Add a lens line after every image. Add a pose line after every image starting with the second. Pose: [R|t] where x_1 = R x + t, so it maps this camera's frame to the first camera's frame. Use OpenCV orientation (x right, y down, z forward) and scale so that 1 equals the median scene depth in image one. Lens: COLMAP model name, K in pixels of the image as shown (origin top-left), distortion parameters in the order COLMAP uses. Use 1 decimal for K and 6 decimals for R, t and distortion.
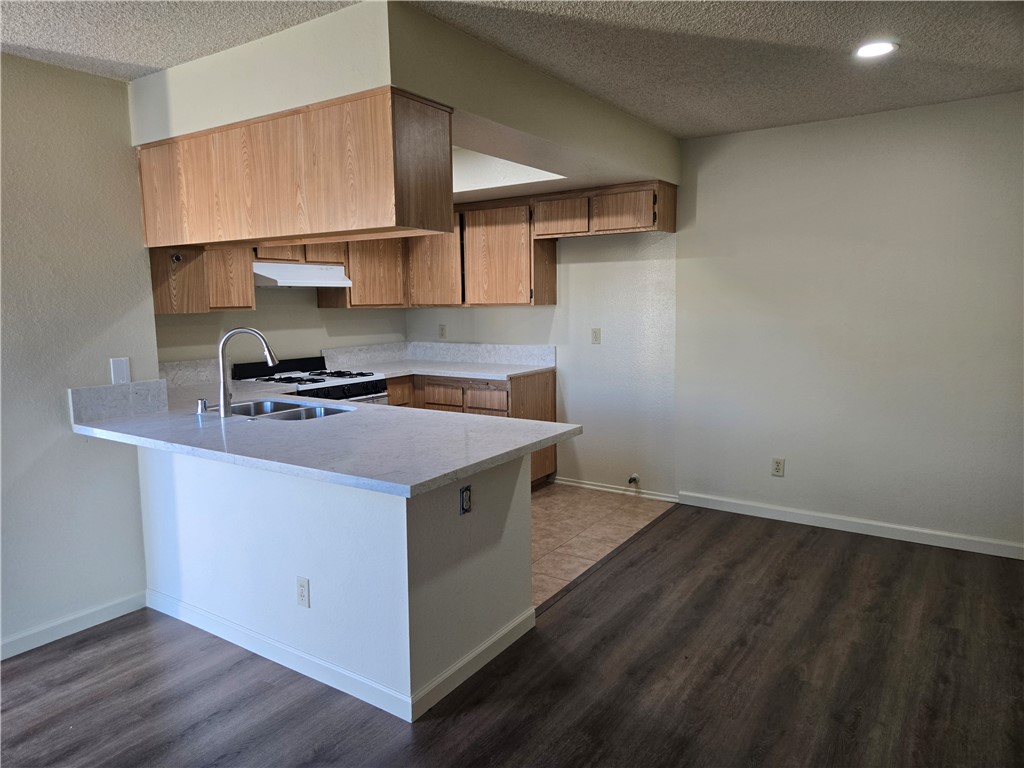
lens RADIAL K [[696.2, 0, 512.0], [0, 696.2, 384.0], [0, 0, 1]] dist [0.070294, -0.060809]
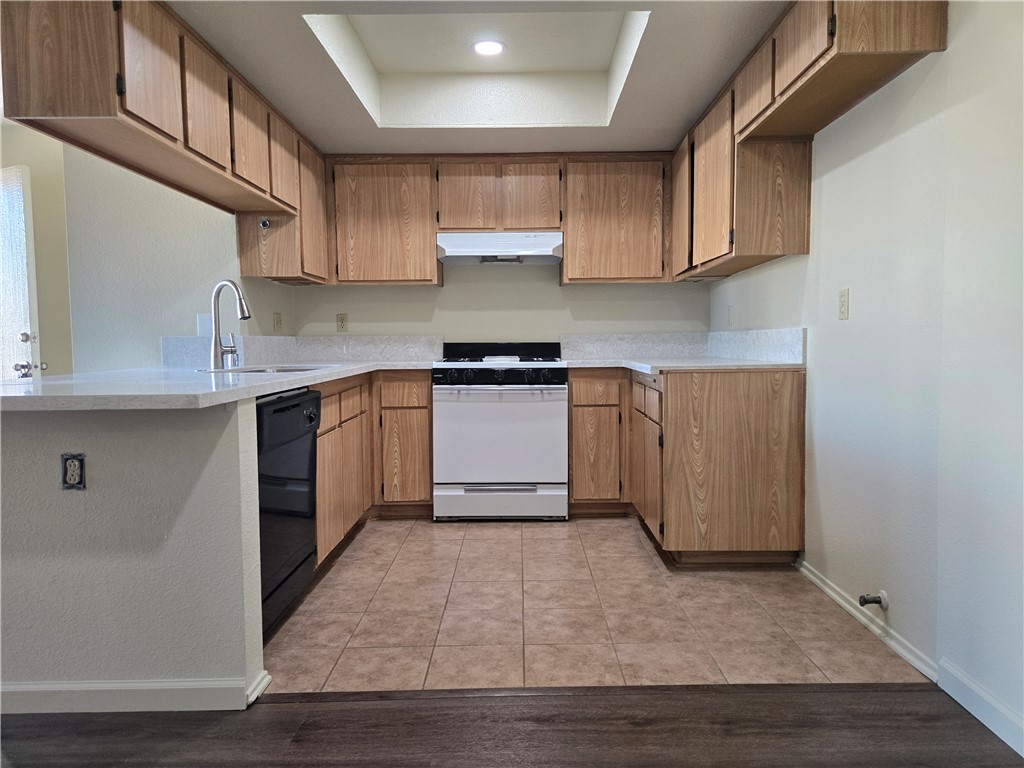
lens RADIAL K [[696.2, 0, 512.0], [0, 696.2, 384.0], [0, 0, 1]] dist [0.070294, -0.060809]
pose [[0.542269, 0.059399, -0.838103, 0.454307], [-0.101006, 0.994872, 0.005157, 0.013334], [0.834112, 0.081857, 0.545488, 0.543658]]
